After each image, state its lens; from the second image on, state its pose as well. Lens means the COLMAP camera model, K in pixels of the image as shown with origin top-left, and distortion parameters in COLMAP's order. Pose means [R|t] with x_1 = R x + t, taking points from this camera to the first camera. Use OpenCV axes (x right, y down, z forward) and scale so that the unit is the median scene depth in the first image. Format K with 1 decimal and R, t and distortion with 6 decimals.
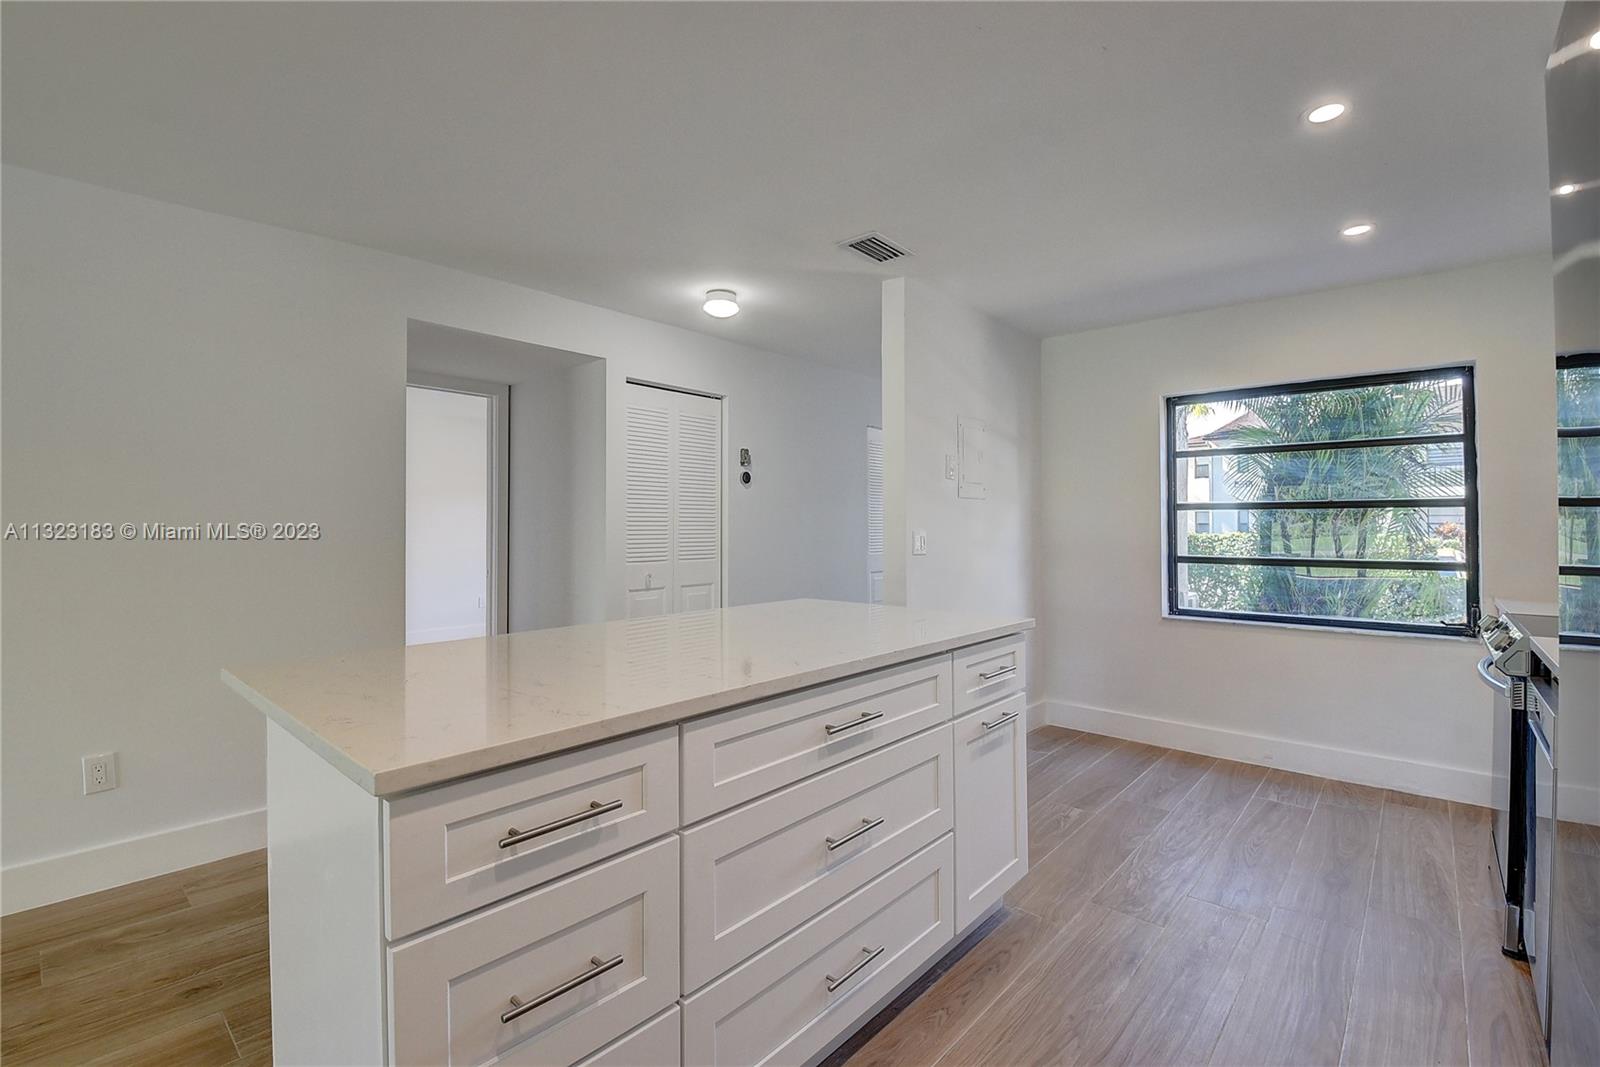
lens RADIAL K [[723.1, 0, 792.7], [0, 723.1, 523.7], [0, 0, 1]] dist [-0.004042, -0.000503]
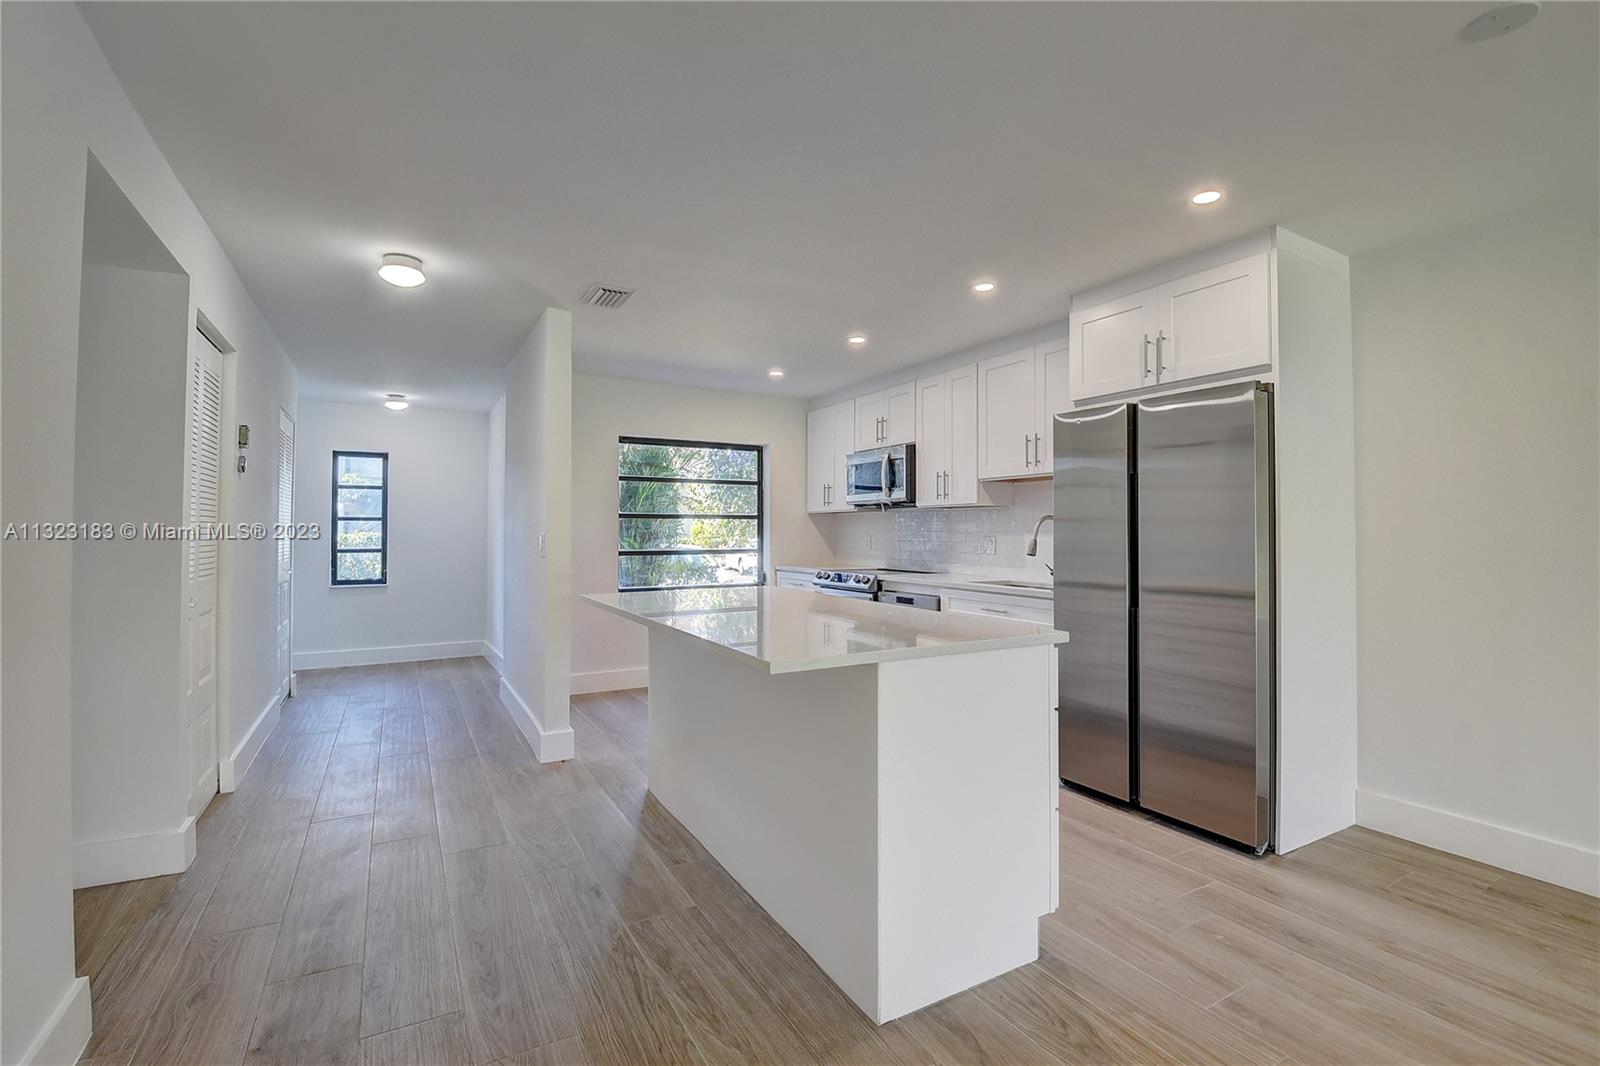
lens RADIAL K [[706.6, 0, 796.4], [0, 706.6, 516.7], [0, 0, 1]] dist [0.009469, -0.020768]
pose [[0.320899, 0.018764, 0.946928, -1.089358], [-0.004885, 0.999823, -0.018157, 0.003650], [-0.947101, 0.001201, 0.320934, 0.406684]]
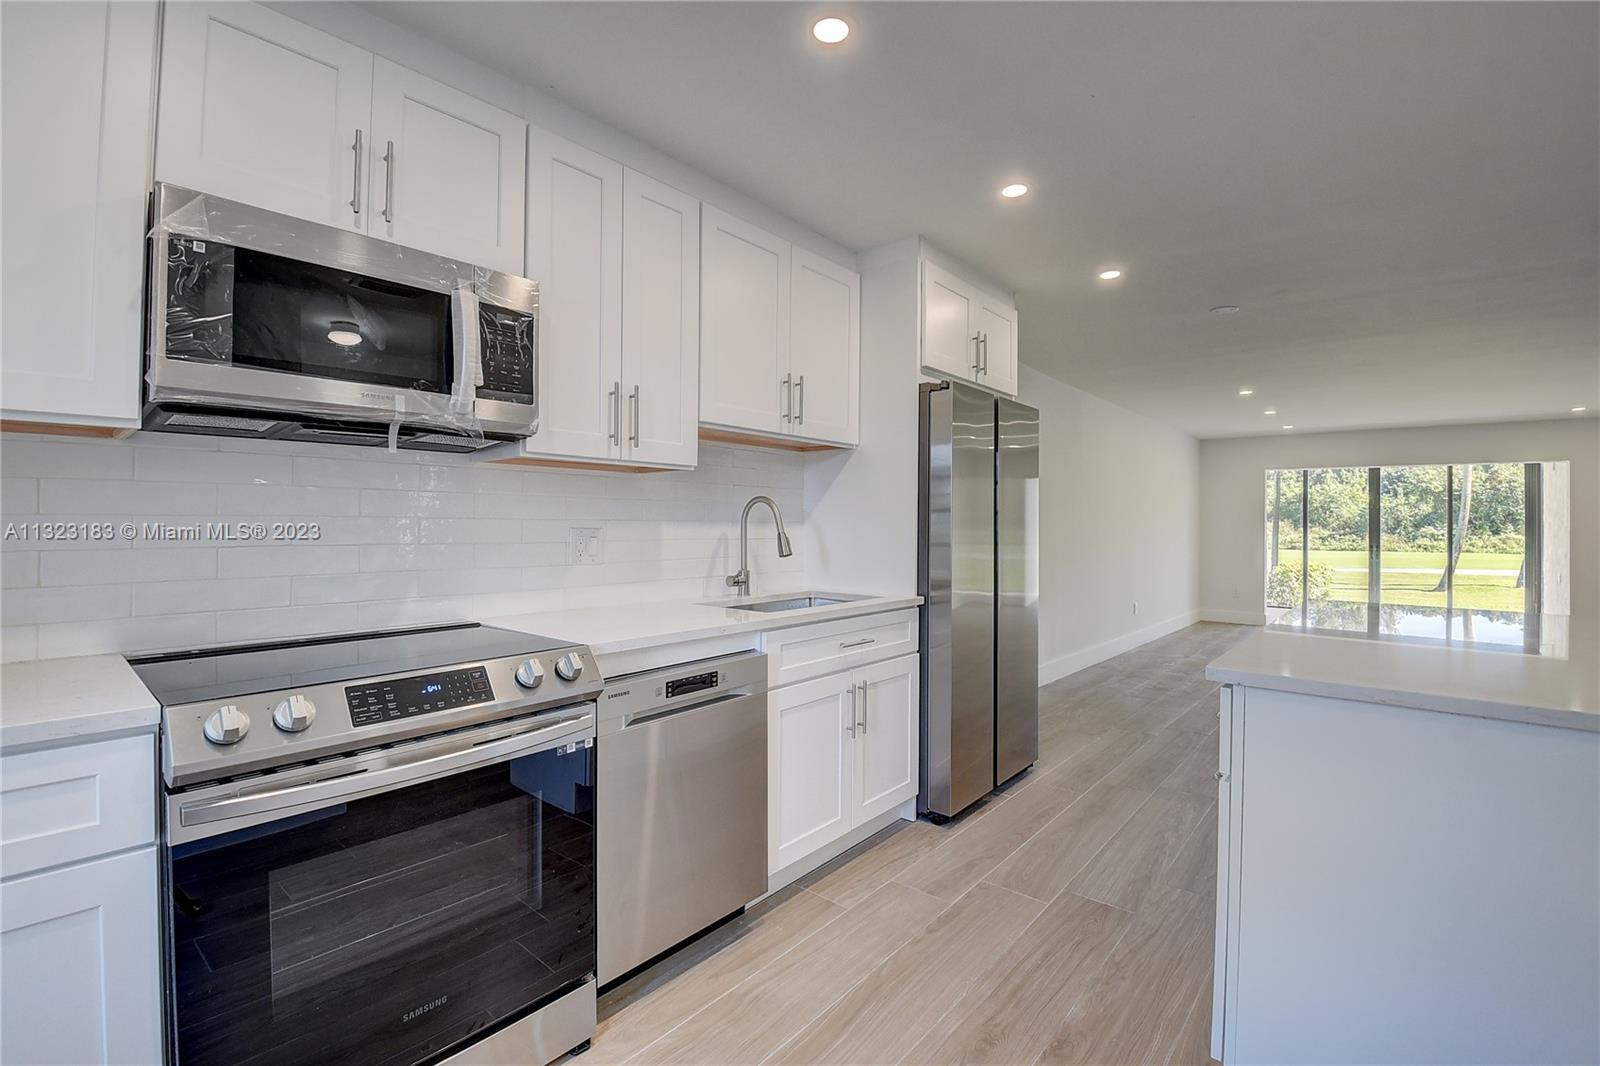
lens RADIAL K [[706.6, 0, 796.4], [0, 706.6, 516.7], [0, 0, 1]] dist [0.009469, -0.020768]
pose [[-0.999868, -0.009314, -0.013291, 0.659503], [-0.009146, 0.999878, -0.012636, 0.014065], [0.013407, -0.012513, -0.999832, 1.515089]]
